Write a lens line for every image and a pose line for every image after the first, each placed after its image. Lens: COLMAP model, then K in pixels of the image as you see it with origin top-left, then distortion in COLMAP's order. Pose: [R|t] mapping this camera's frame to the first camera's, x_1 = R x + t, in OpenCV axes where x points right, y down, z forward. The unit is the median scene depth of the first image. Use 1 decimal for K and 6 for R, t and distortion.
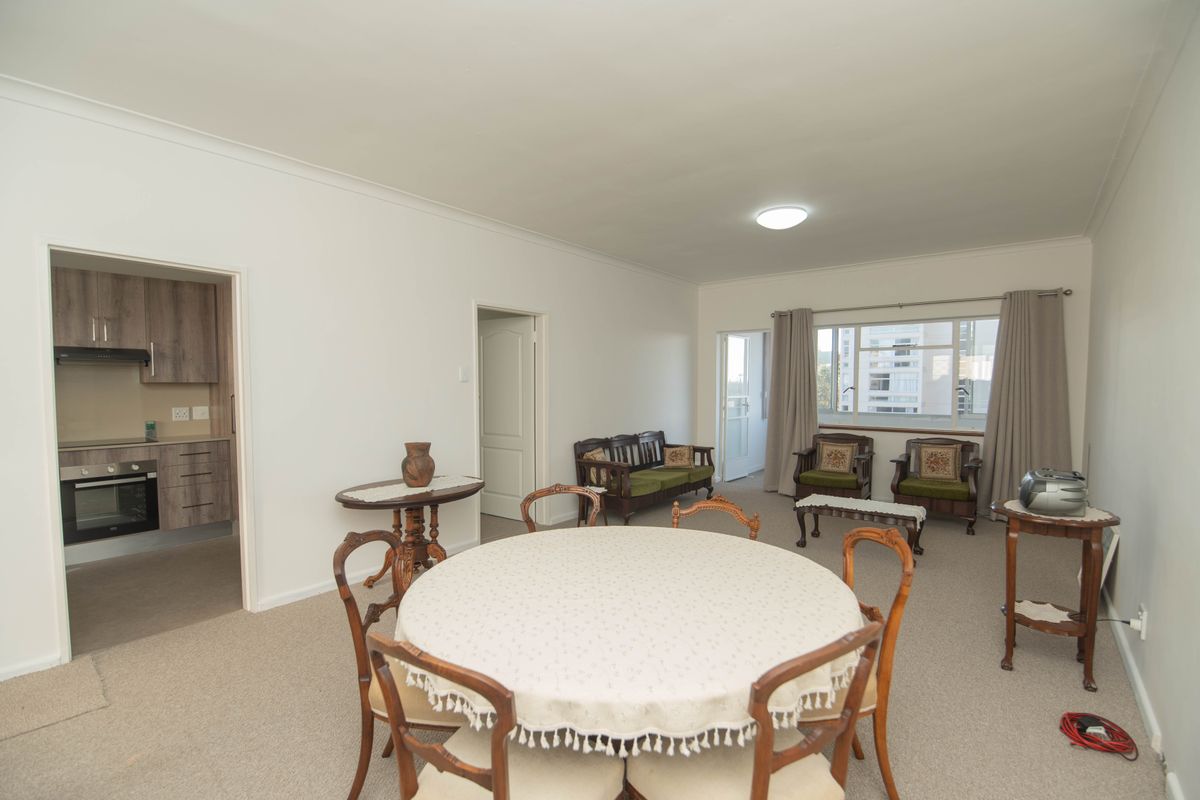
lens RADIAL K [[520.2, 0, 618.5], [0, 520.2, 405.4], [0, 0, 1]] dist [-0.017306, -0.000446]
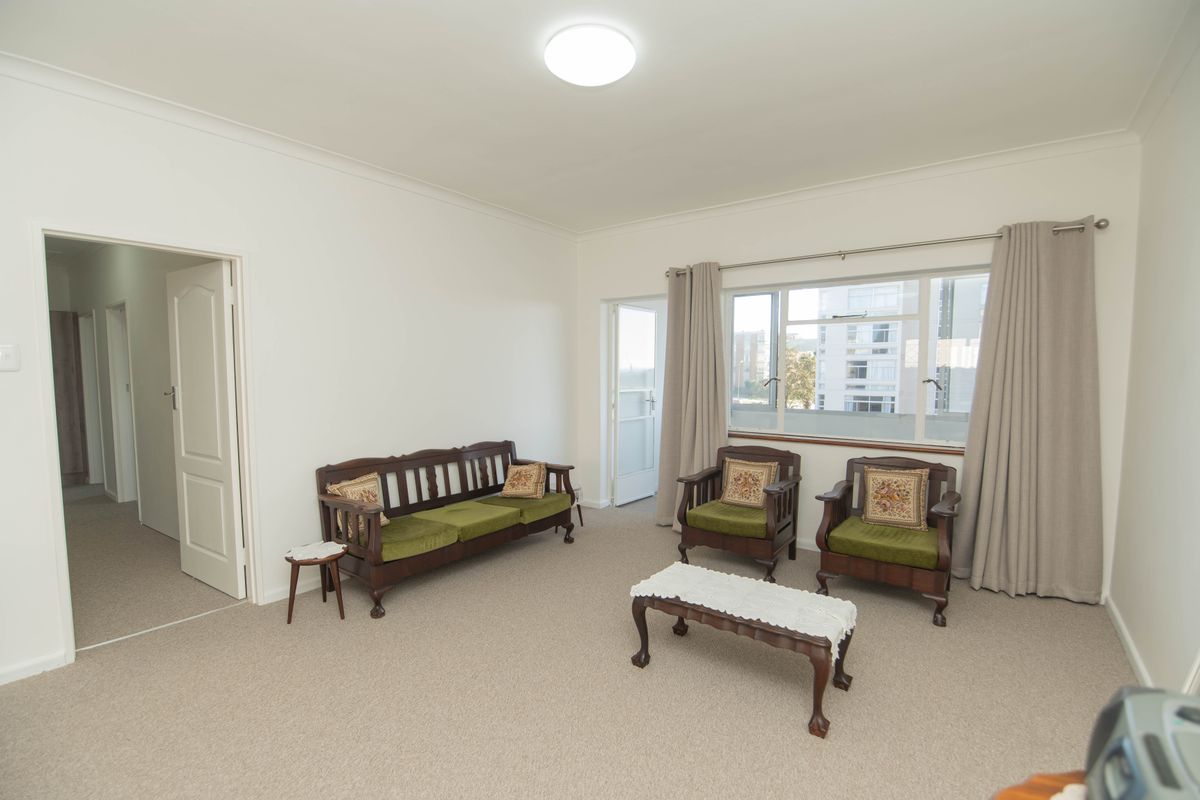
lens RADIAL K [[520.2, 0, 618.5], [0, 520.2, 405.4], [0, 0, 1]] dist [-0.017306, -0.000446]
pose [[0.999604, -0.001977, 0.028080, 0.246304], [0.001308, 0.999715, 0.023826, -0.017081], [-0.028120, -0.023780, 0.999322, 0.350616]]
